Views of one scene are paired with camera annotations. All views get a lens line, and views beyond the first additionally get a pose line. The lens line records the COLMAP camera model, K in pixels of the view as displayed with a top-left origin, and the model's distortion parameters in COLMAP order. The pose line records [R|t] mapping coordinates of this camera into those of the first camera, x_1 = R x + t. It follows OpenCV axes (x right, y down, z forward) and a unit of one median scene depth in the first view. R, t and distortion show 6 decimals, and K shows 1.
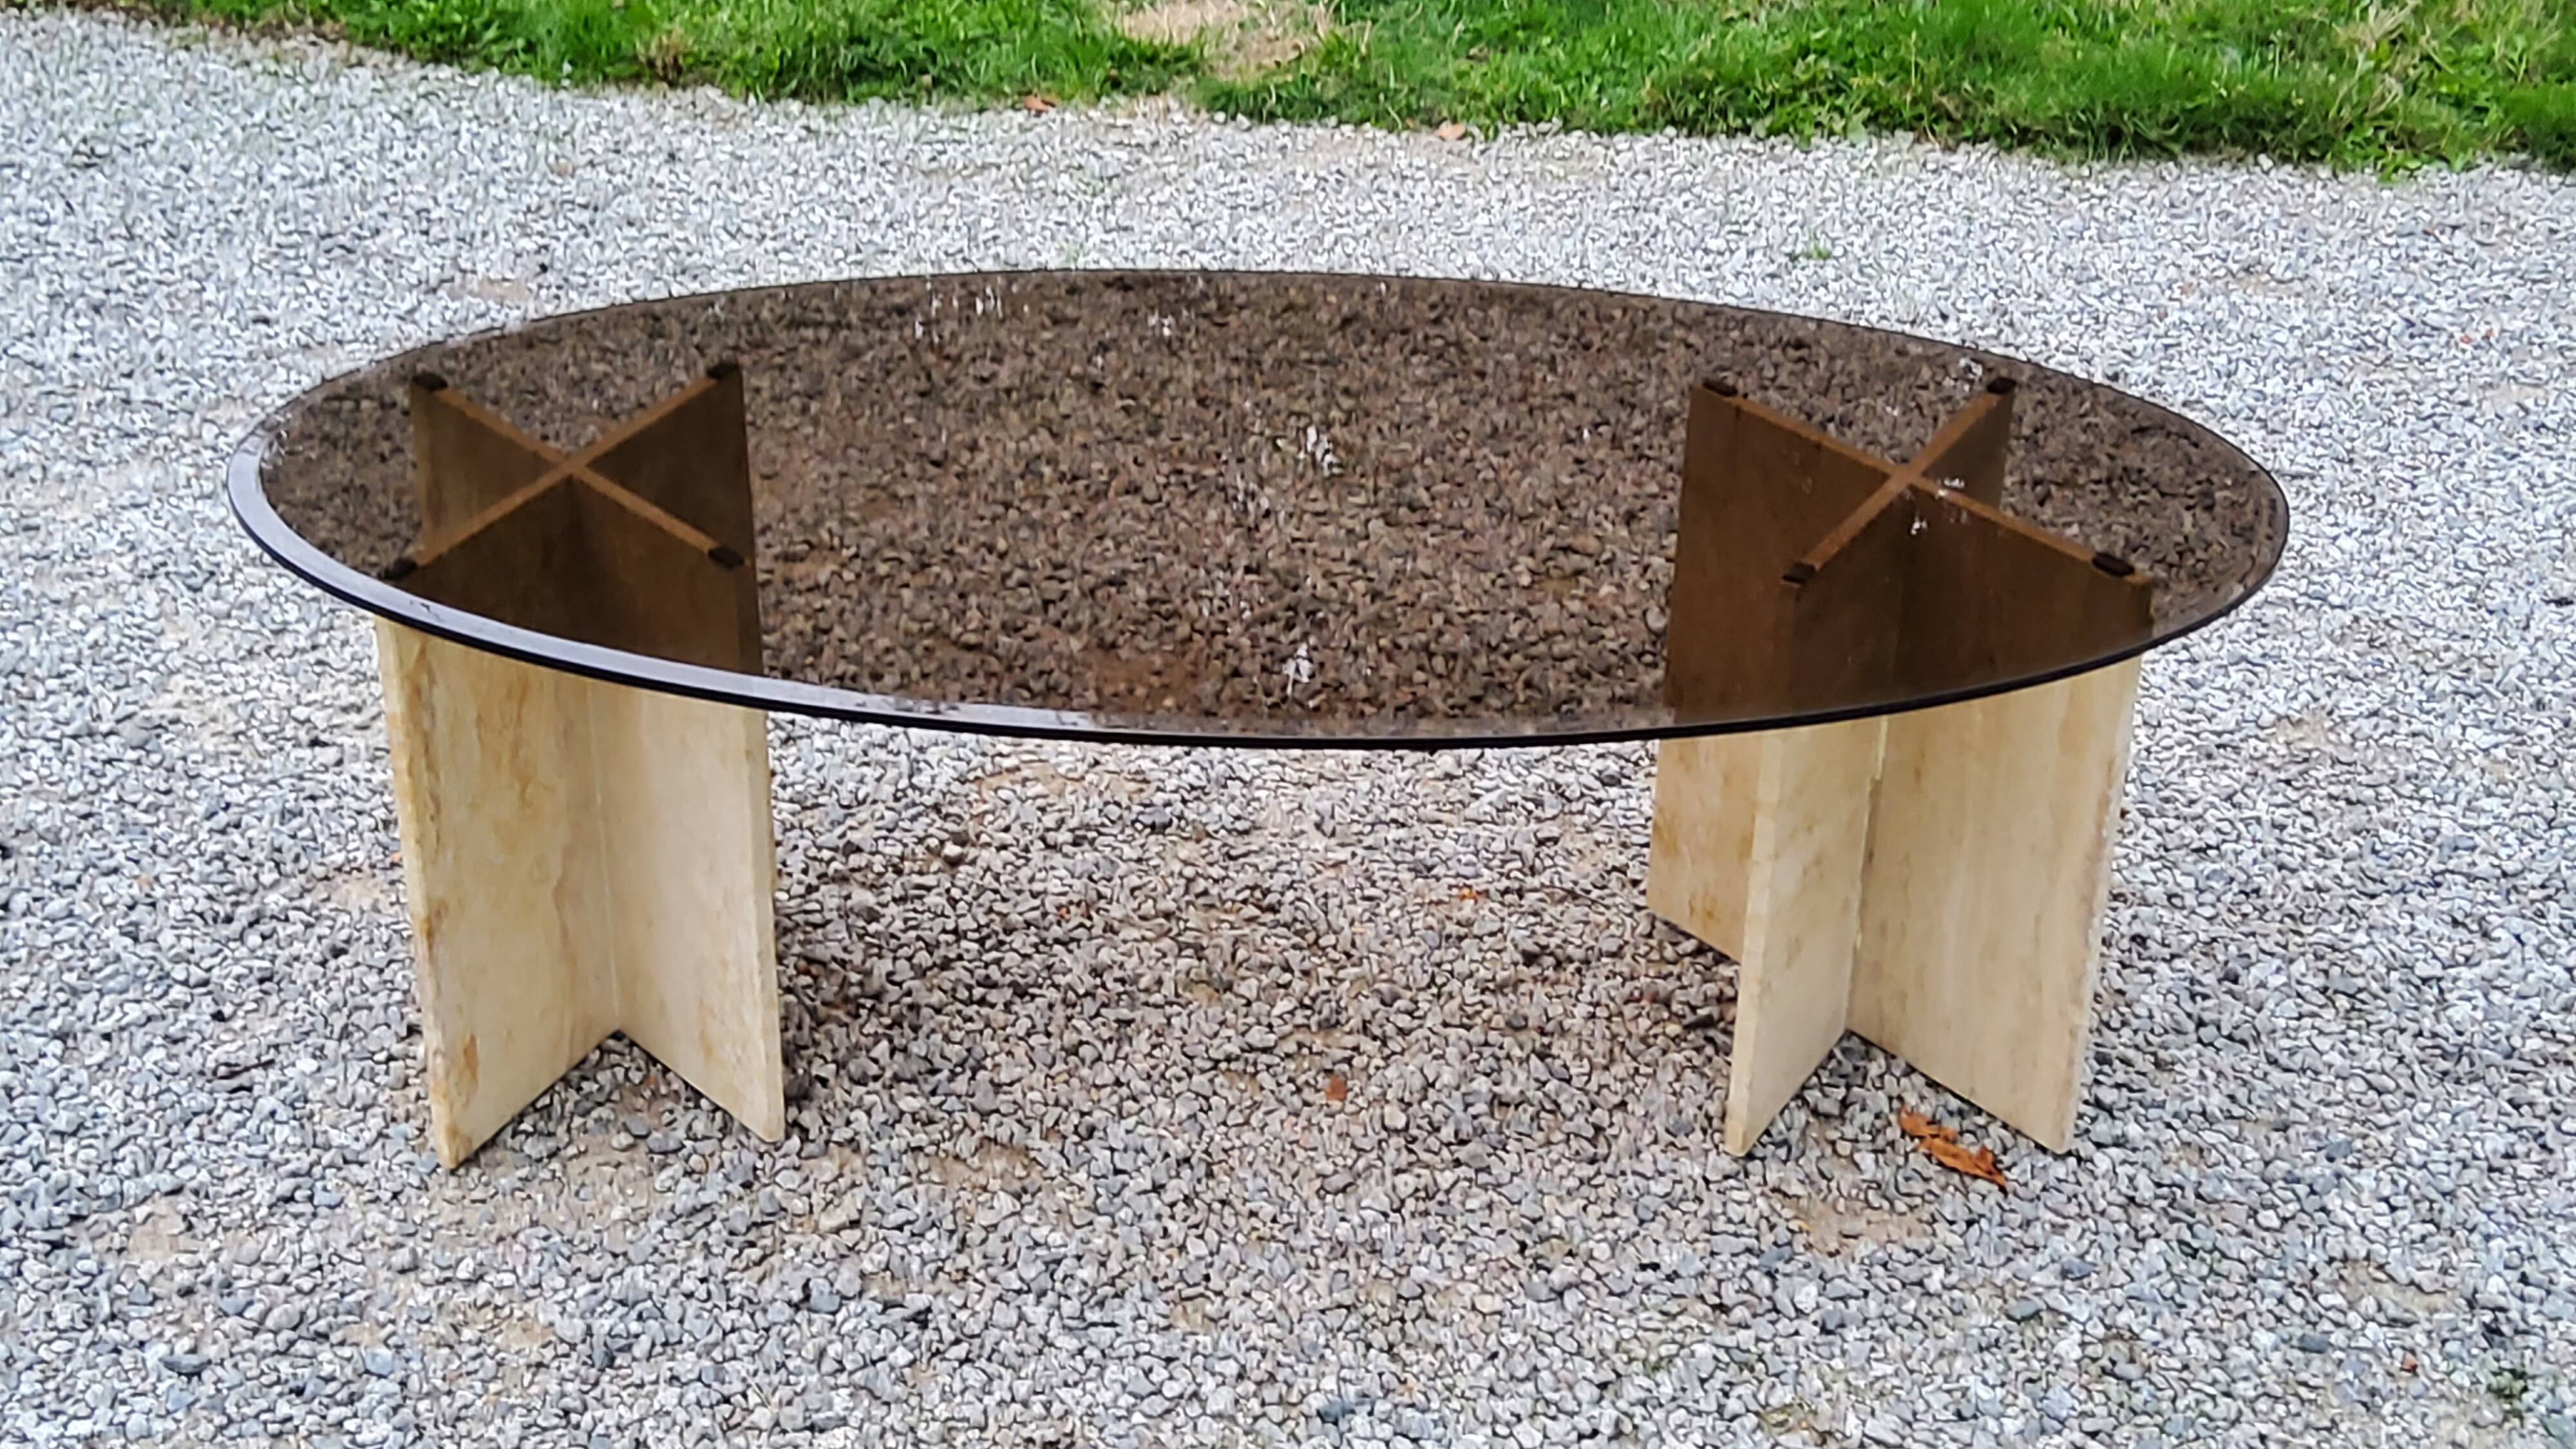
lens RADIAL K [[3842.1, 0, 1249.4], [0, 3842.1, 739.8], [0, 0, 1]] dist [0.113660, 0.000000]
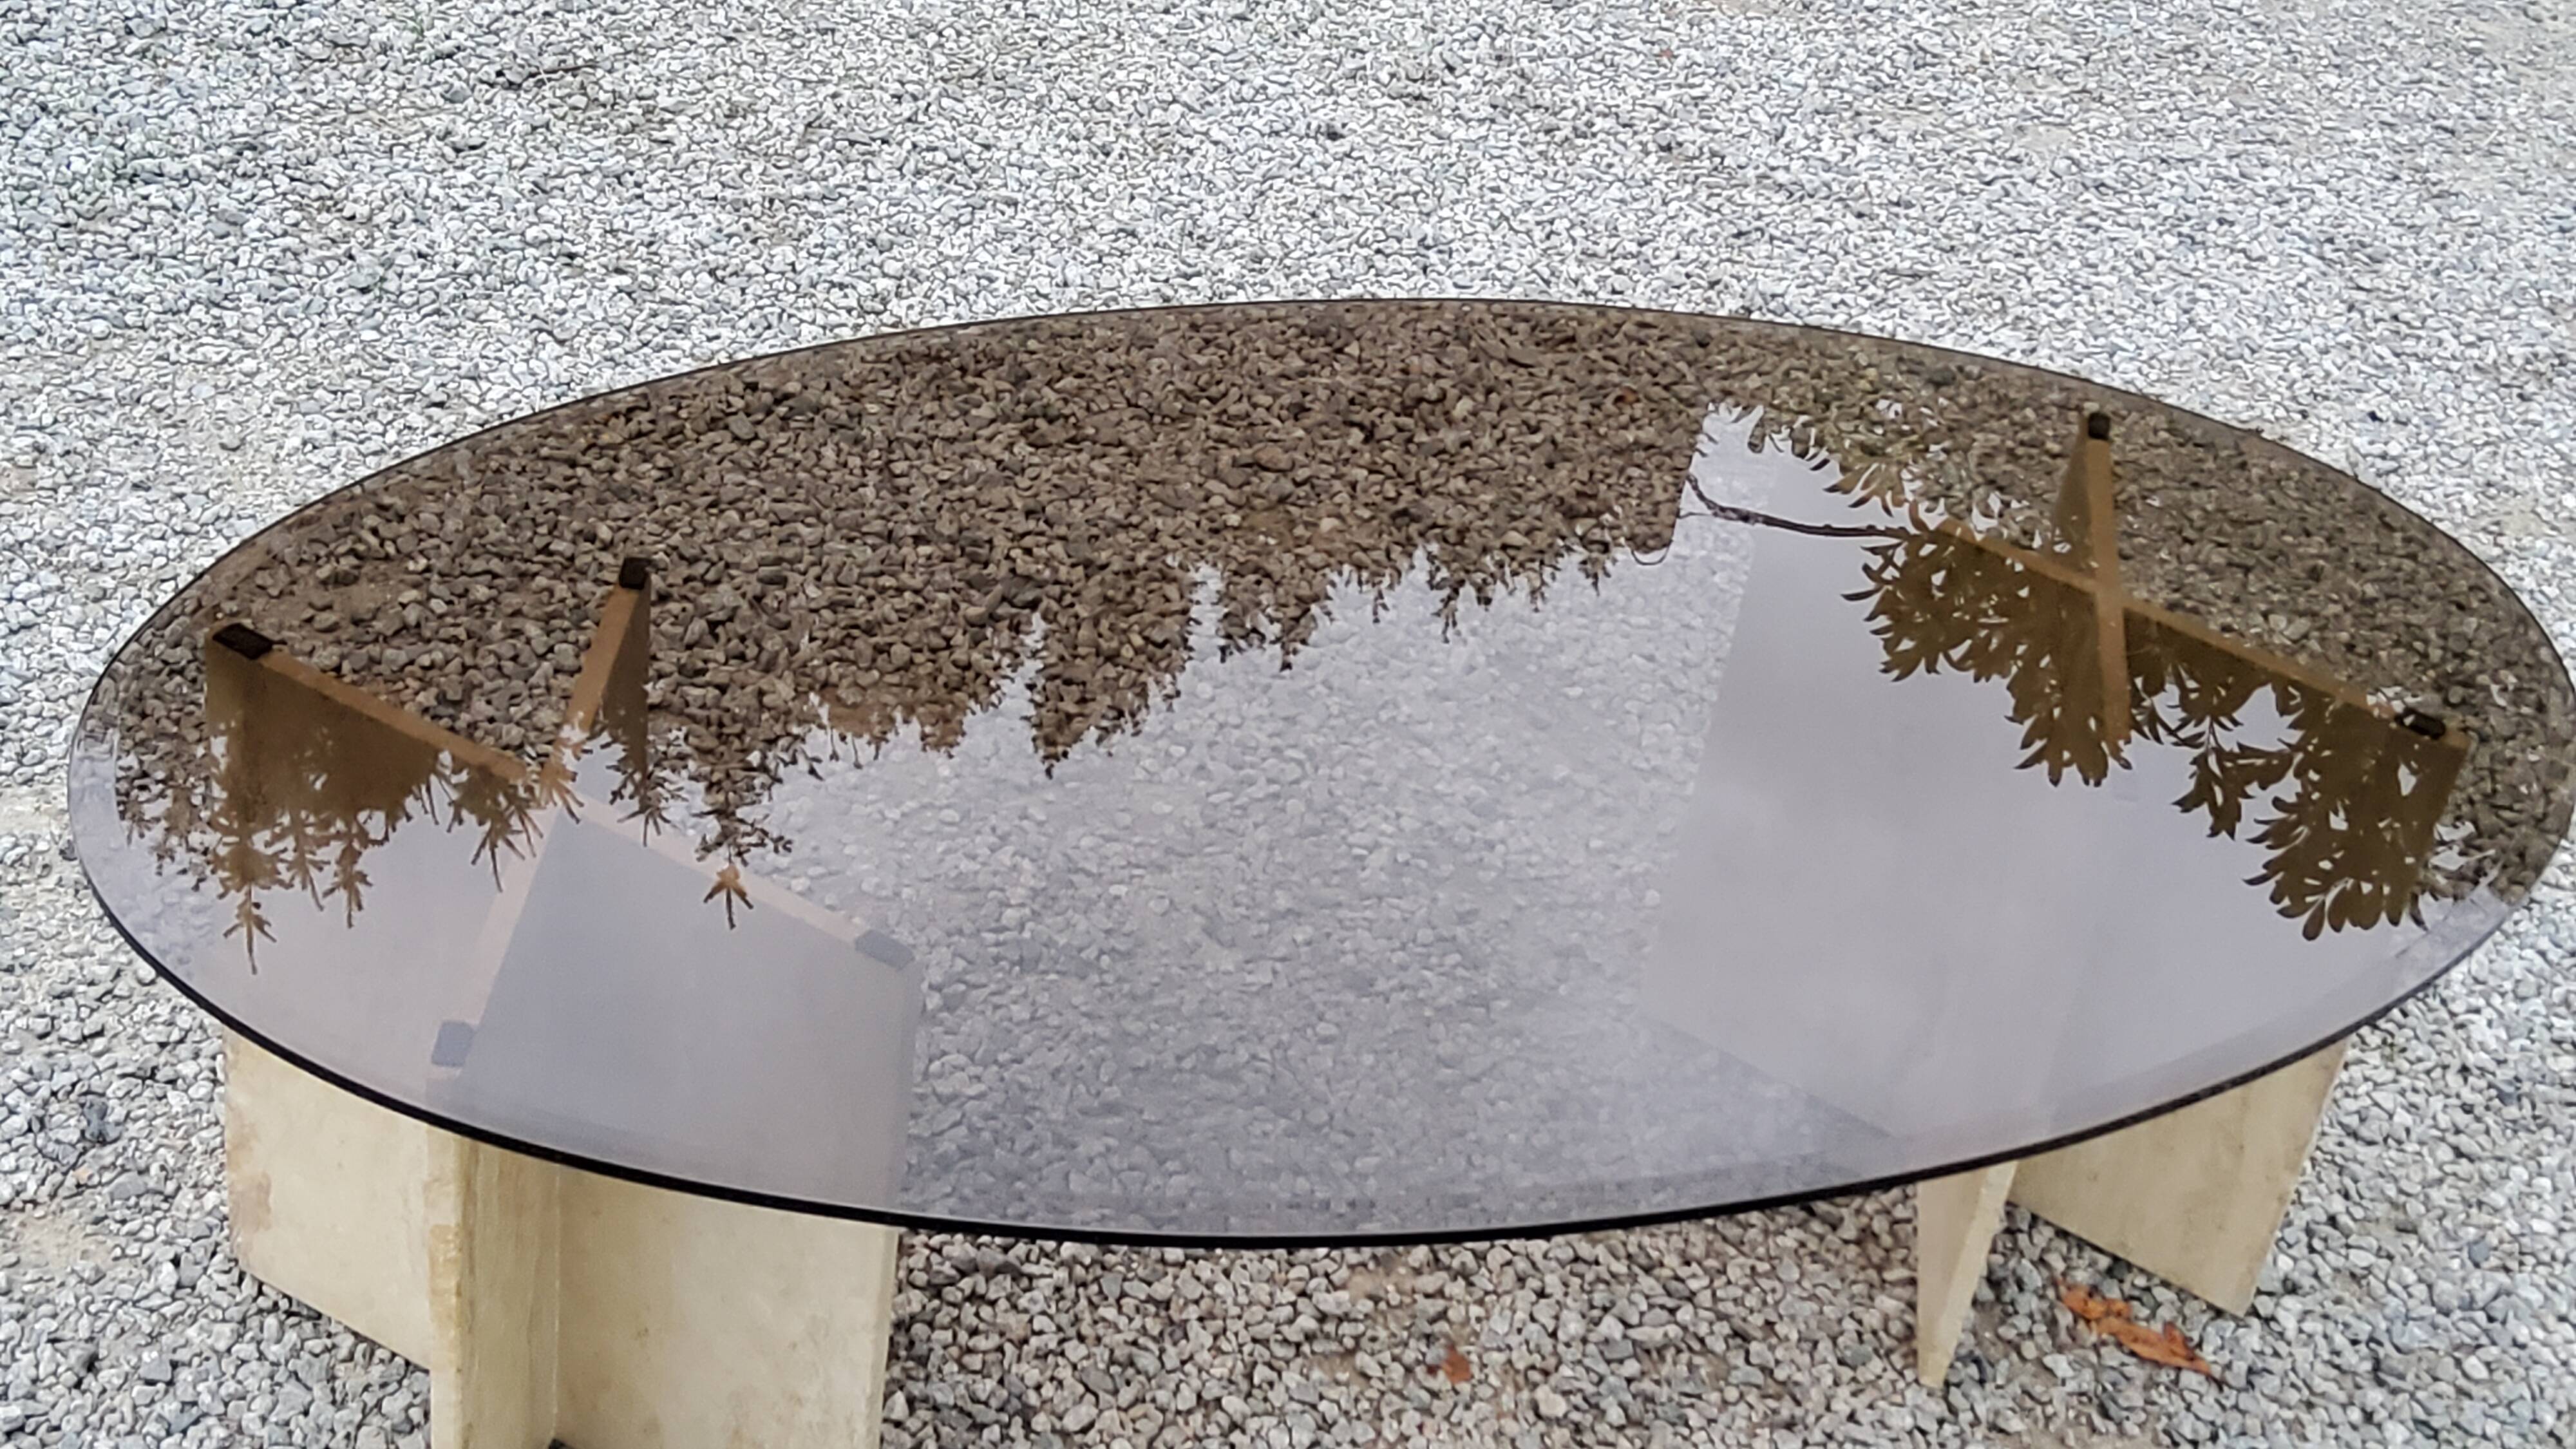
lens RADIAL K [[3842.1, 0, 1276.0], [0, 3842.1, 727.6], [0, 0, 1]] dist [0.113660, 0.000000]
pose [[0.931114, -0.115993, 0.345793, -0.274452], [0.053864, 0.981418, 0.184168, -0.191411], [-0.360730, -0.152855, 0.920059, 0.266764]]
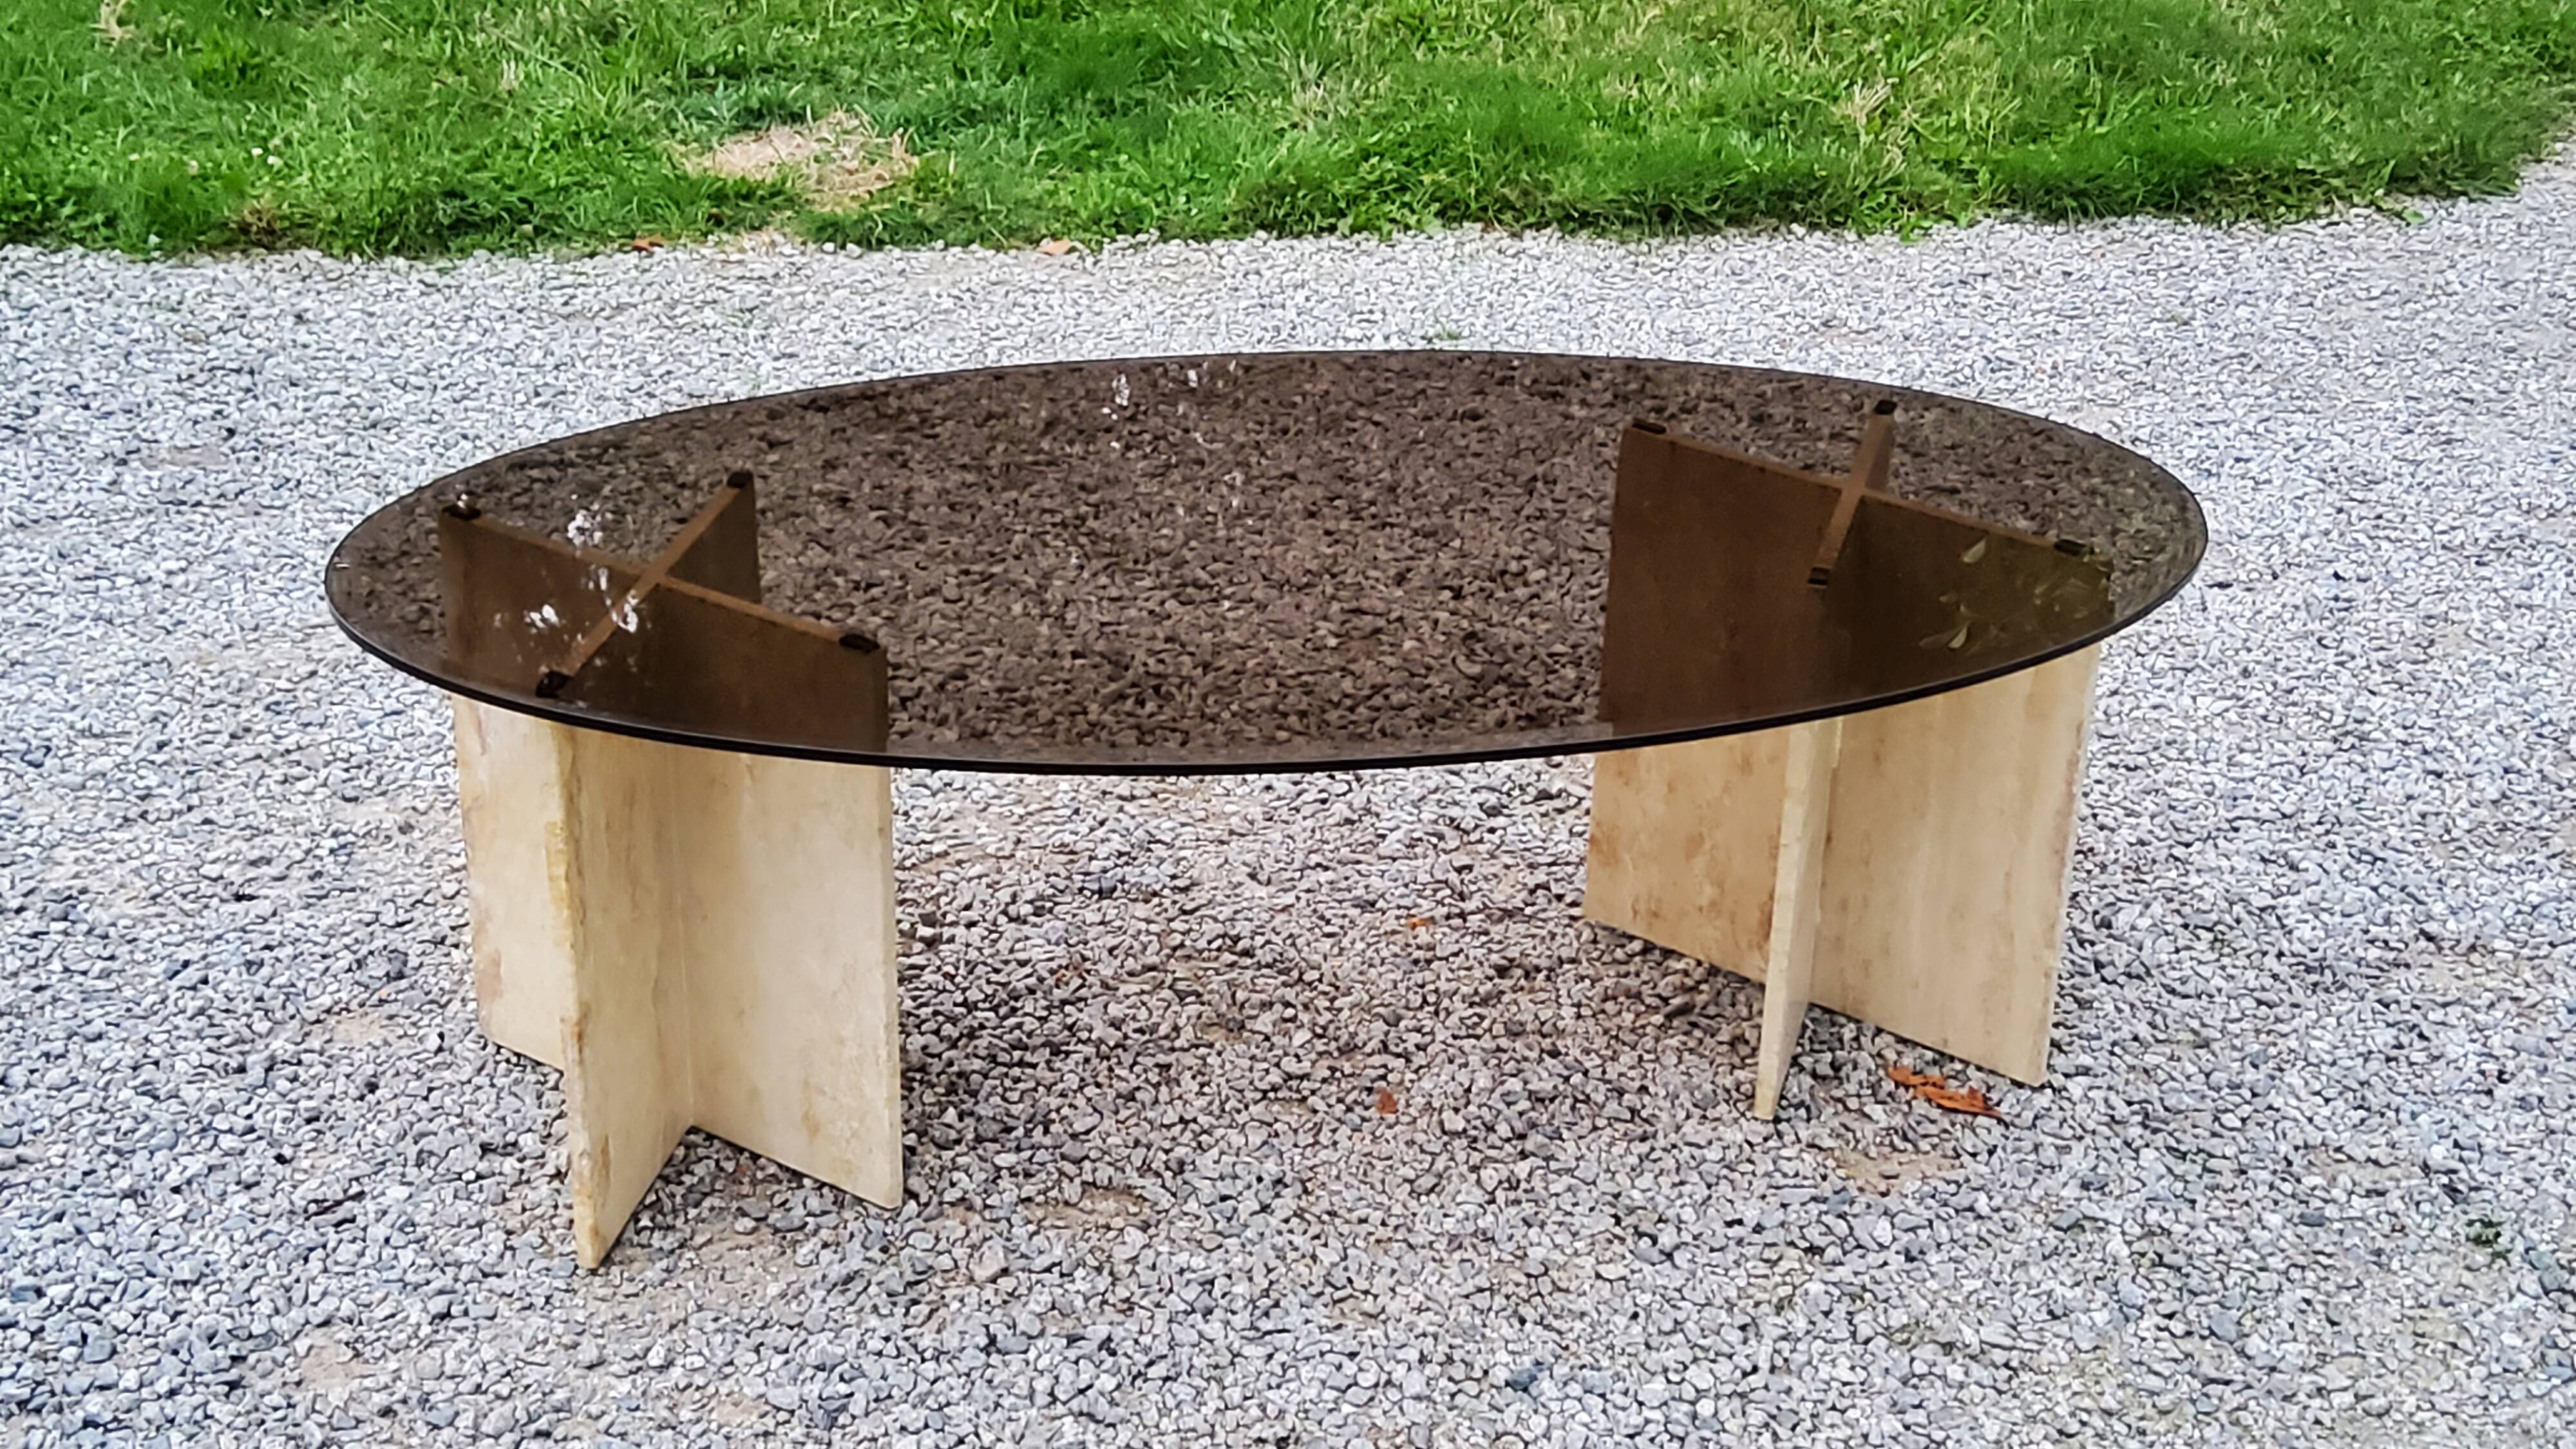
lens RADIAL K [[3842.1, 0, 1257.9], [0, 3842.1, 732.5], [0, 0, 1]] dist [0.113660, 0.000000]
pose [[0.972765, -0.089591, 0.213780, -0.223920], [0.098193, 0.994717, -0.029944, 0.016370], [-0.209968, 0.050120, 0.976423, -0.038917]]
